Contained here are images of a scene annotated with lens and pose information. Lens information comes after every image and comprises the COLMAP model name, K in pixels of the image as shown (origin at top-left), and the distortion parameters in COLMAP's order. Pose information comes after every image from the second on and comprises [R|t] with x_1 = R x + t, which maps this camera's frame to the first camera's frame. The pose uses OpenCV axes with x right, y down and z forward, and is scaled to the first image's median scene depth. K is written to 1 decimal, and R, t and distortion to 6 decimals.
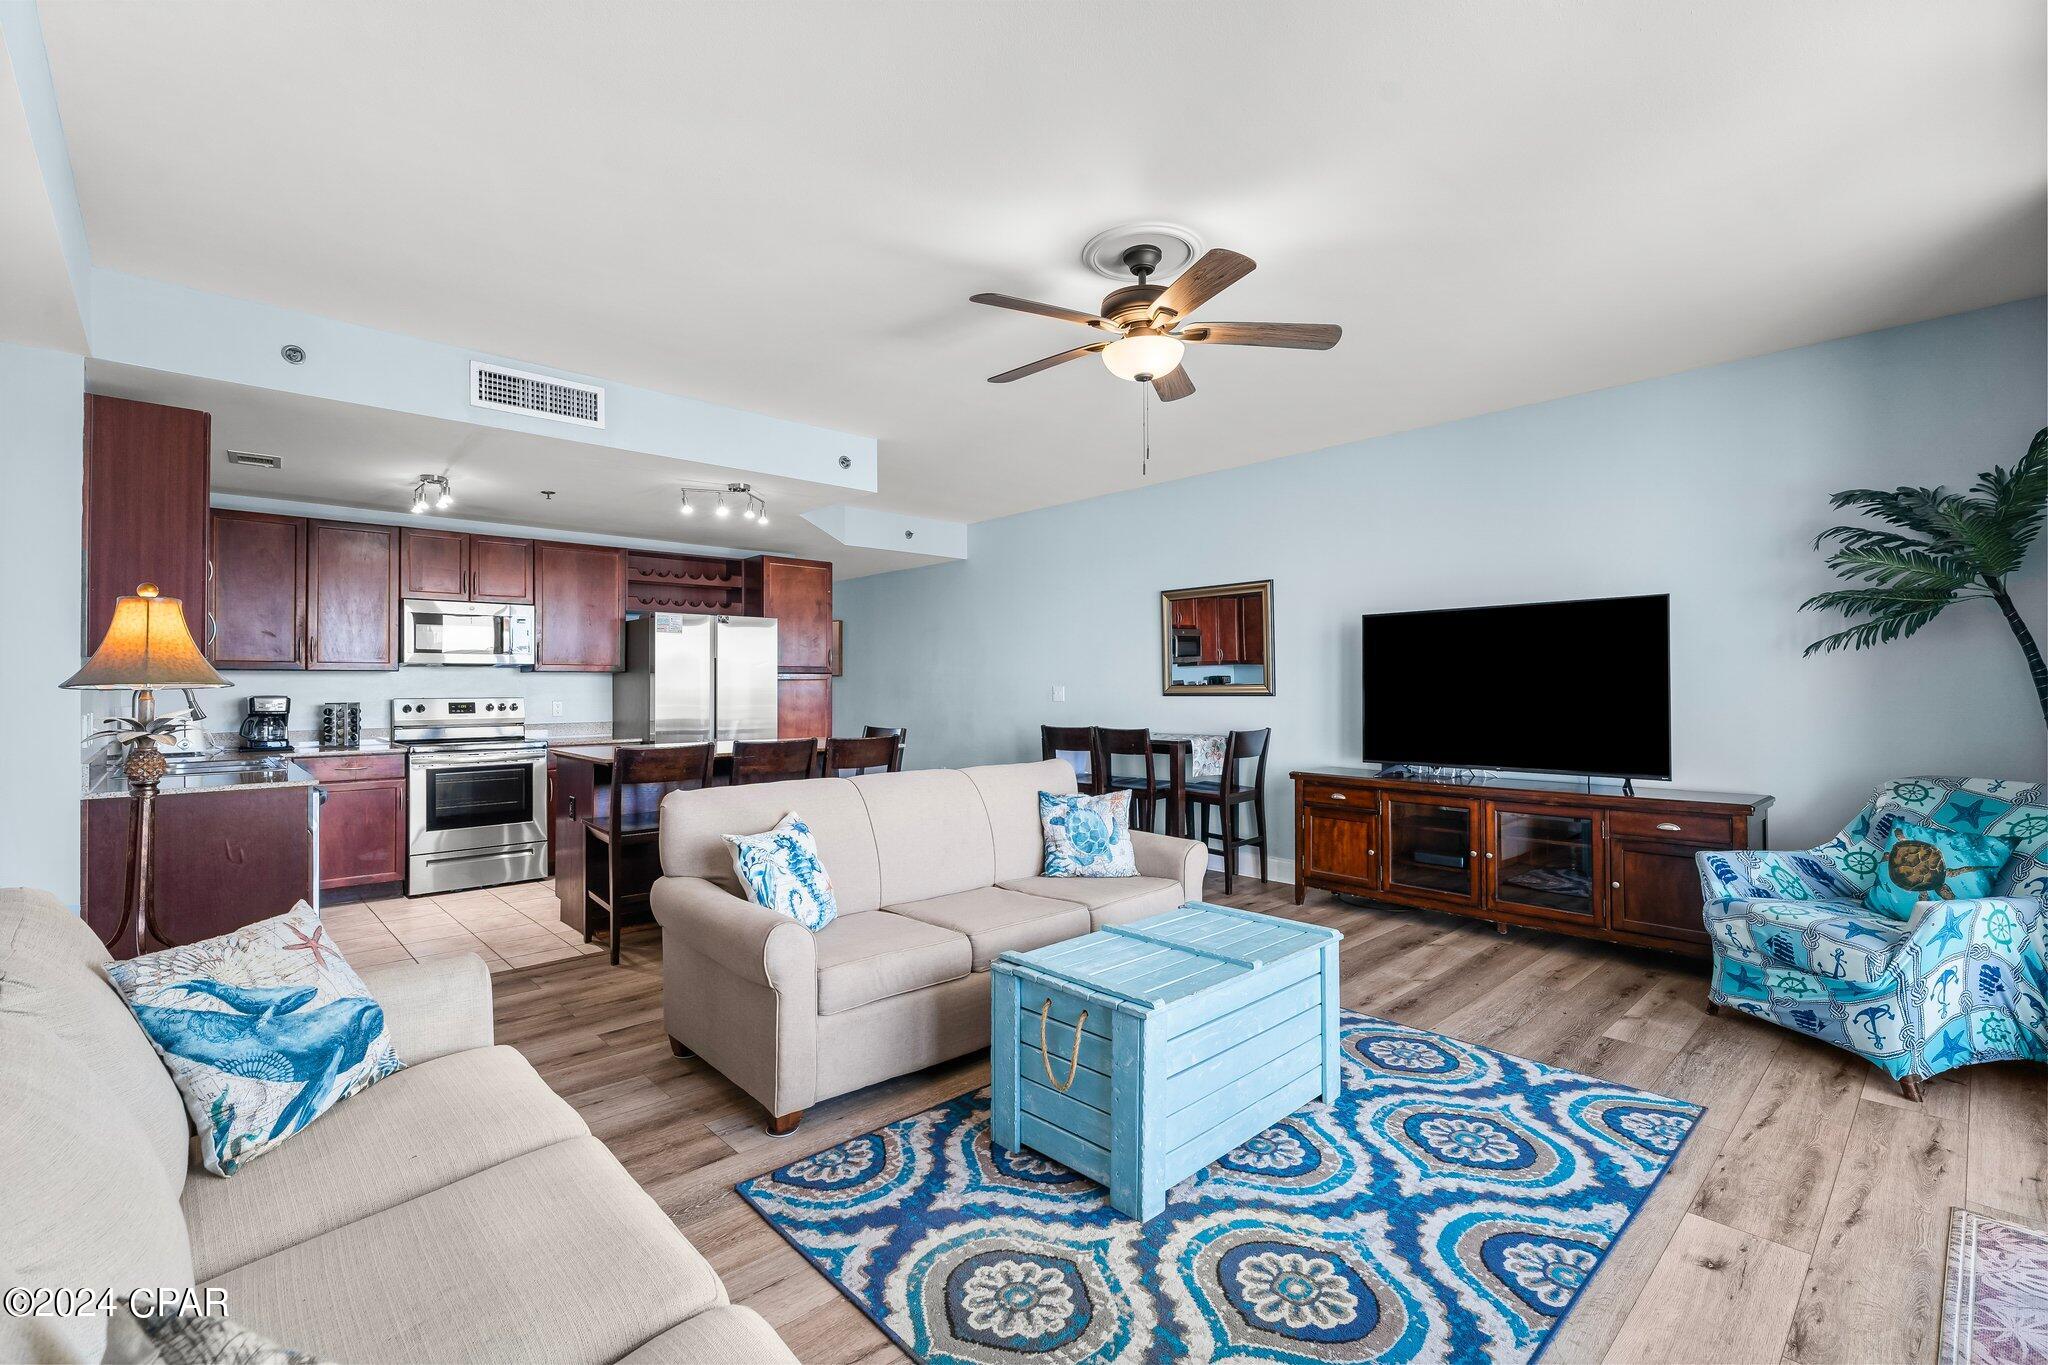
lens RADIAL K [[904.6, 0, 1028.2], [0, 904.6, 678.2], [0, 0, 1]] dist [-0.001739, -0.000125]
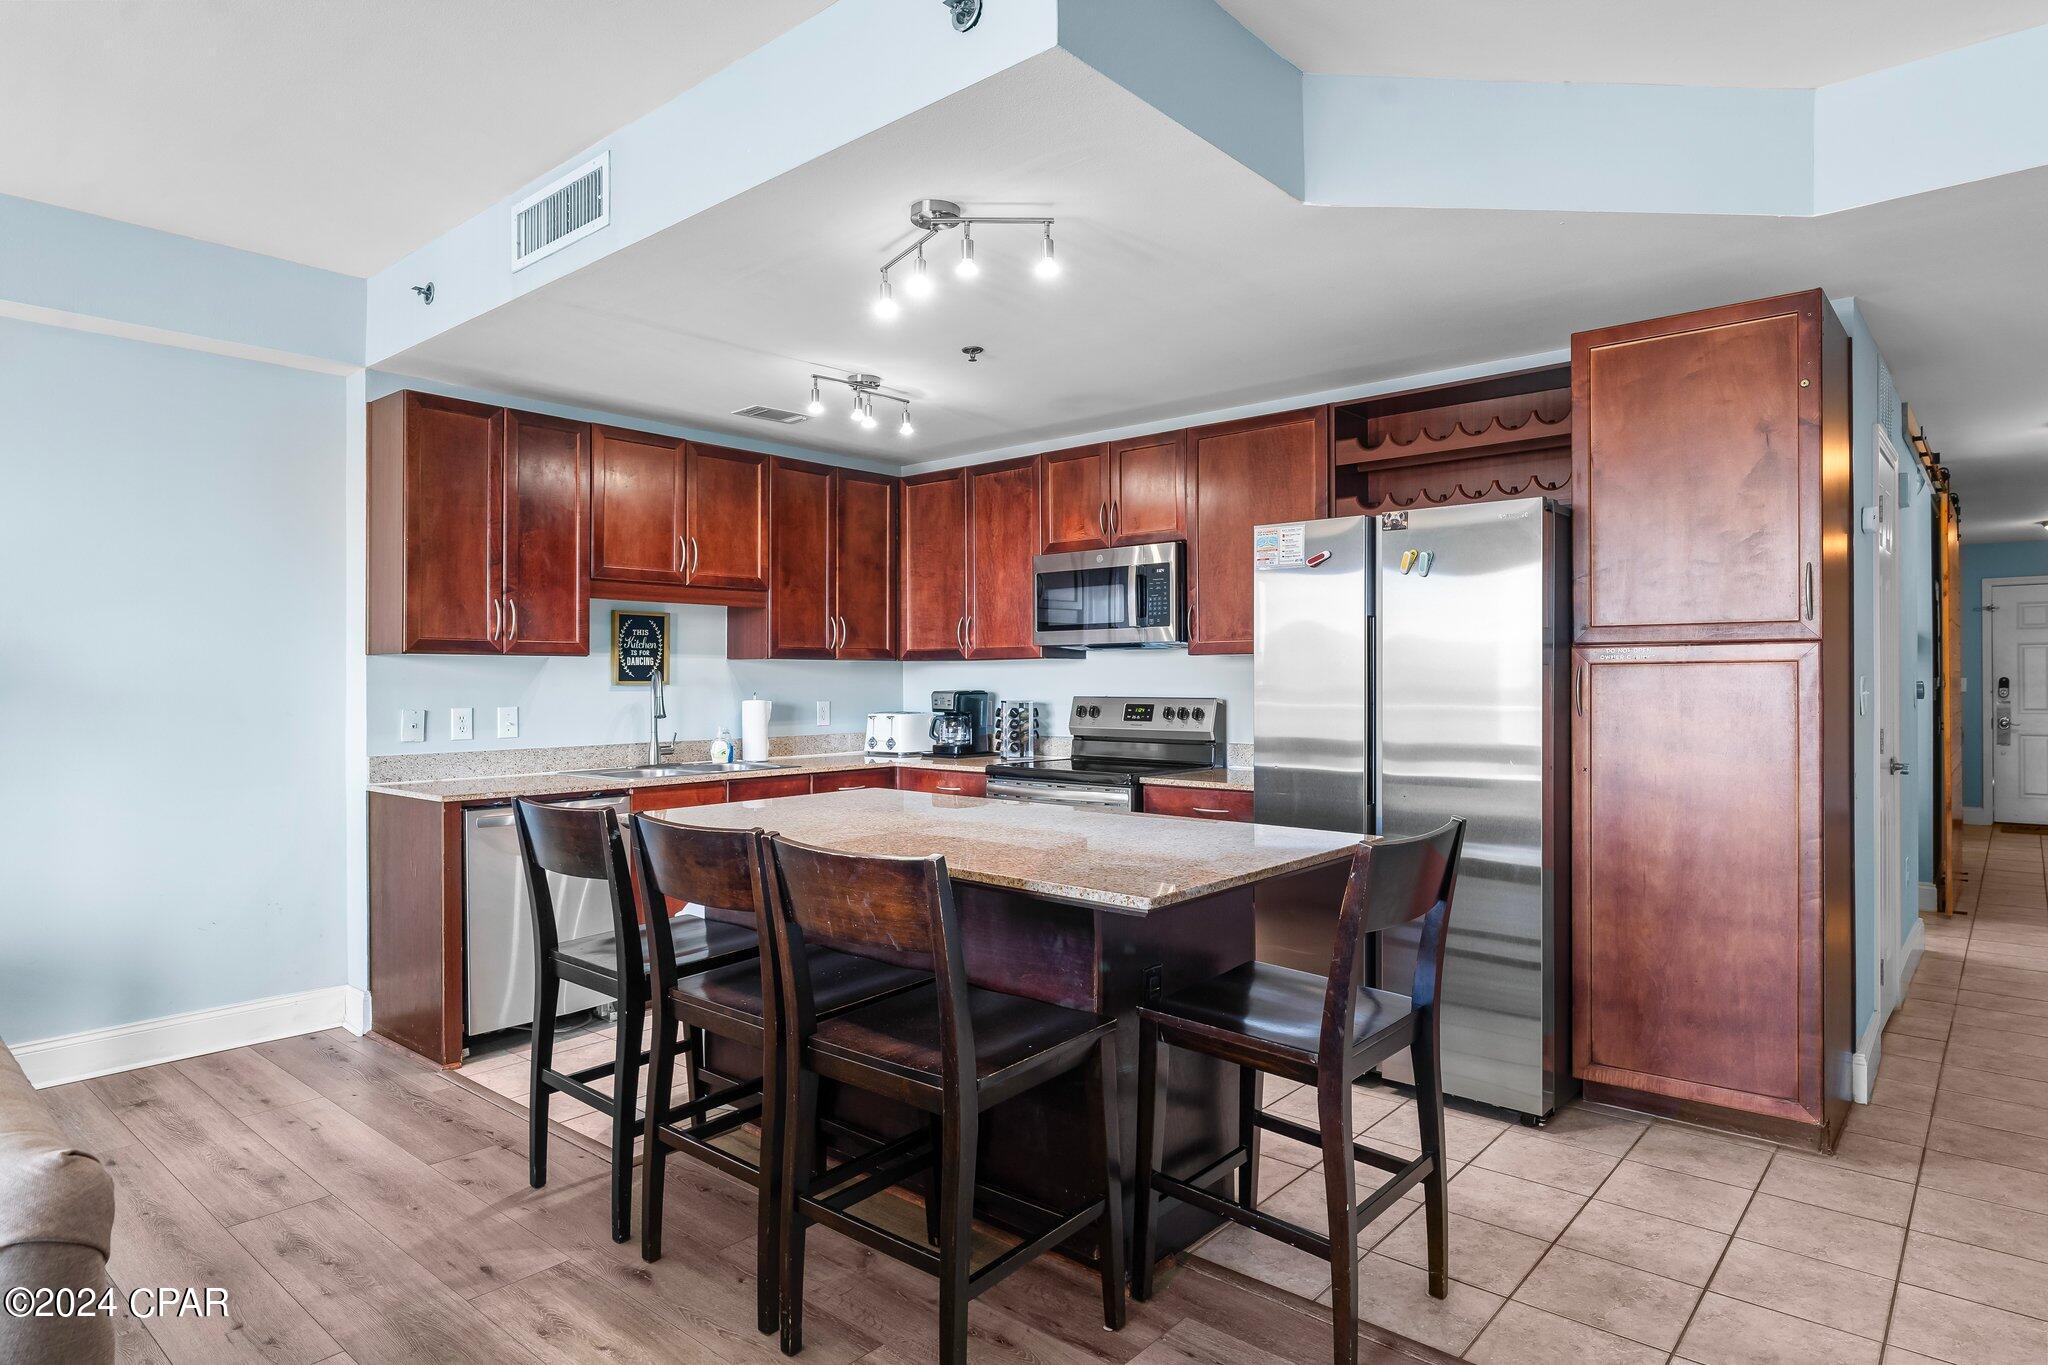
lens RADIAL K [[1158.5, 0, 1024.0], [0, 1158.5, 682.5], [0, 0, 1]] dist [-0.000105, -0.000905]
pose [[0.099406, 0.008452, -0.995011, 0.214528], [0.012034, 0.999881, 0.009695, 0.002640], [0.994974, -0.012938, 0.099292, 0.938872]]
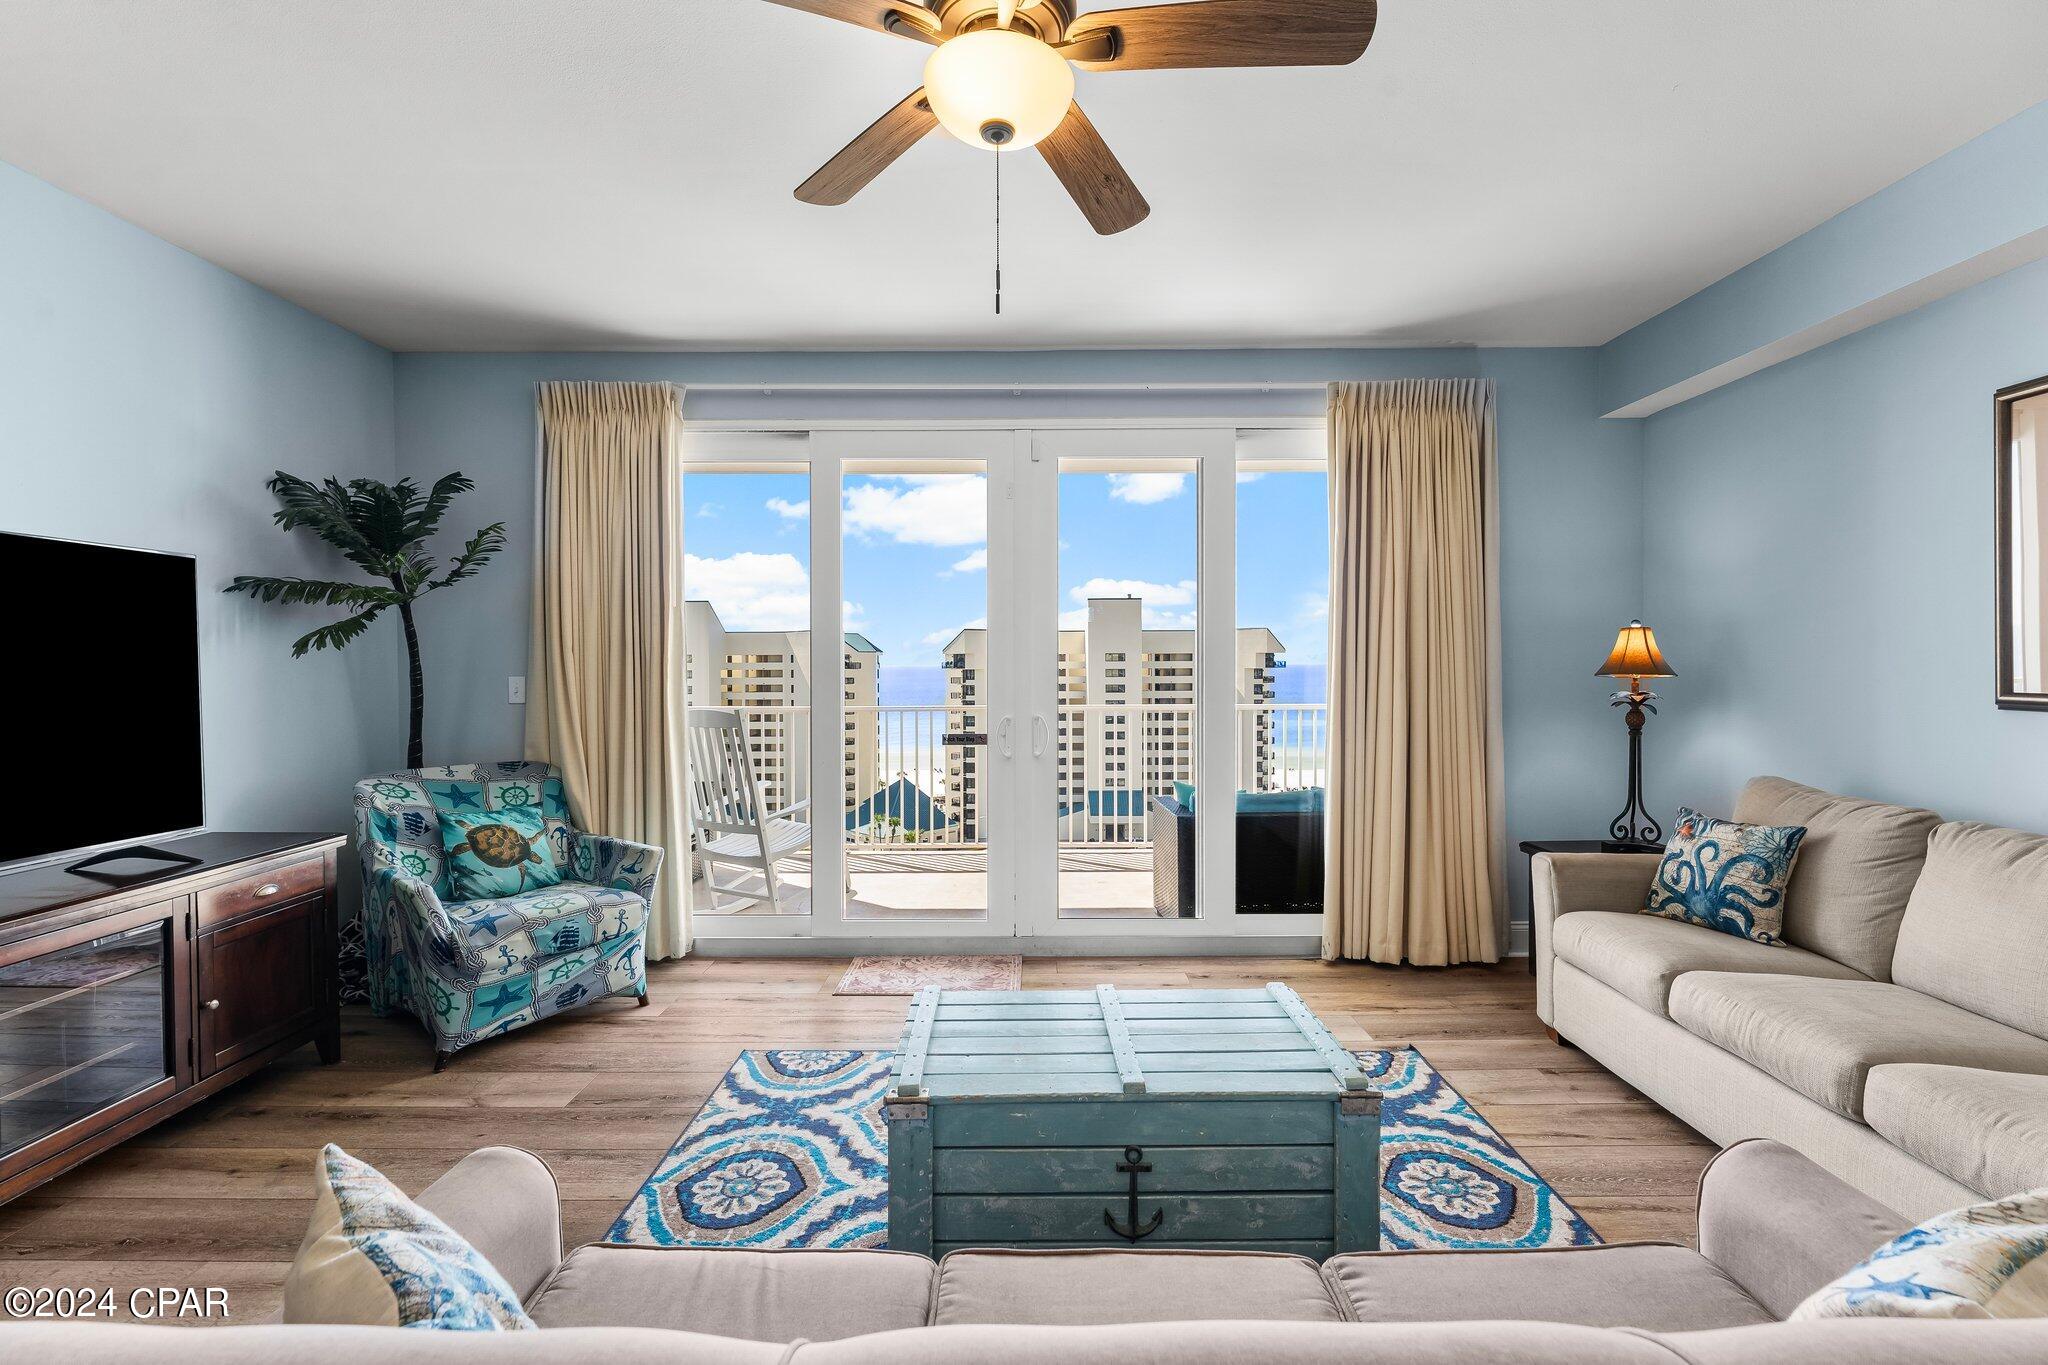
lens RADIAL K [[883.0, 0, 1025.0], [0, 883.0, 677.4], [0, 0, 1]] dist [-0.003602, -0.000215]
pose [[-0.726812, -0.004281, 0.686823, -0.142438], [-0.000573, 0.999984, 0.005626, -0.004716], [-0.686836, 0.003695, -0.726803, 0.780948]]
